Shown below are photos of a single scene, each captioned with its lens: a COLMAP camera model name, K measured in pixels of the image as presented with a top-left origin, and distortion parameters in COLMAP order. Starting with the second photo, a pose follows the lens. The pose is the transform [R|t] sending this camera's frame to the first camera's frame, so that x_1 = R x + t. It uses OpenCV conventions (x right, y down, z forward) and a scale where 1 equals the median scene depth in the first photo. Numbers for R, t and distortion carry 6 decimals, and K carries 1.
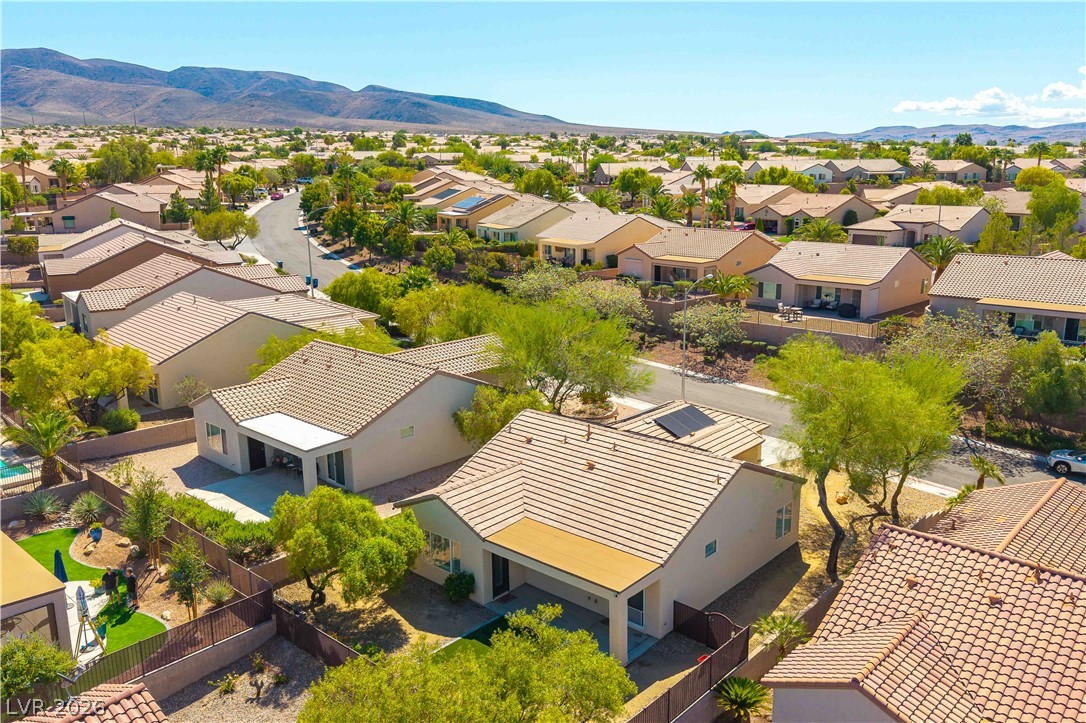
lens RADIAL K [[825.5, 0, 543.1], [0, 825.5, 408.8], [0, 0, 1]] dist [0.034141, -0.009518]
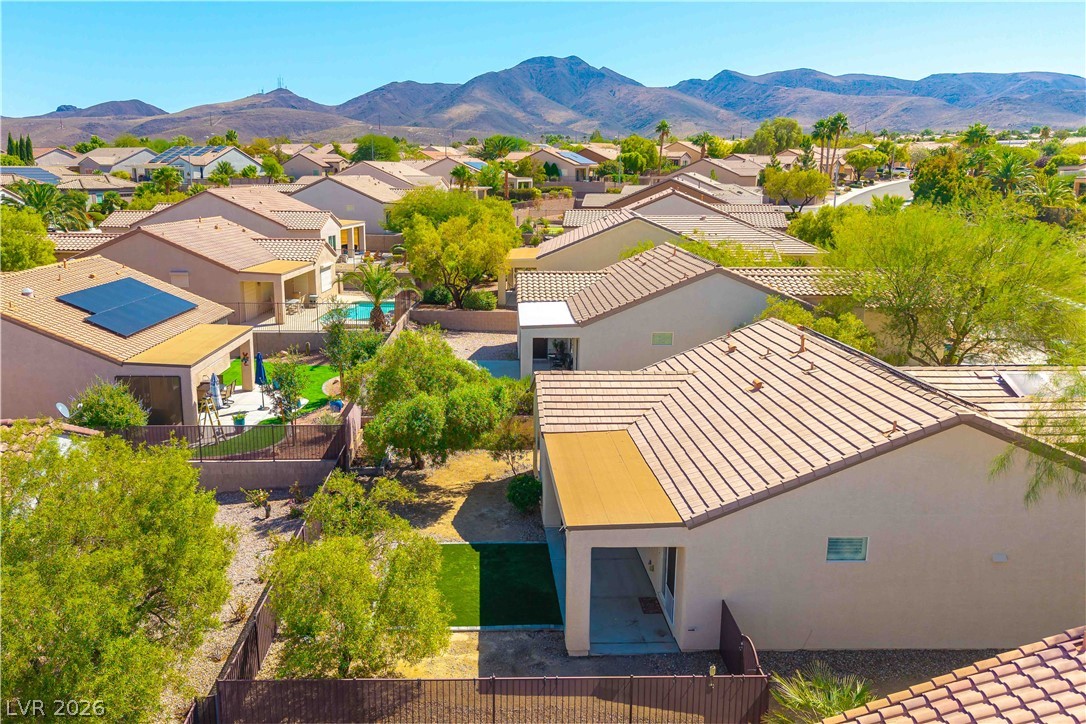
lens RADIAL K [[825.5, 0, 543.1], [0, 825.5, 409.3], [0, 0, 1]] dist [0.034141, -0.009518]
pose [[0.695516, 0.199394, -0.690290, 0.101530], [-0.208624, 0.975376, 0.071539, 0.019505], [0.687556, 0.094255, 0.719988, 0.109767]]
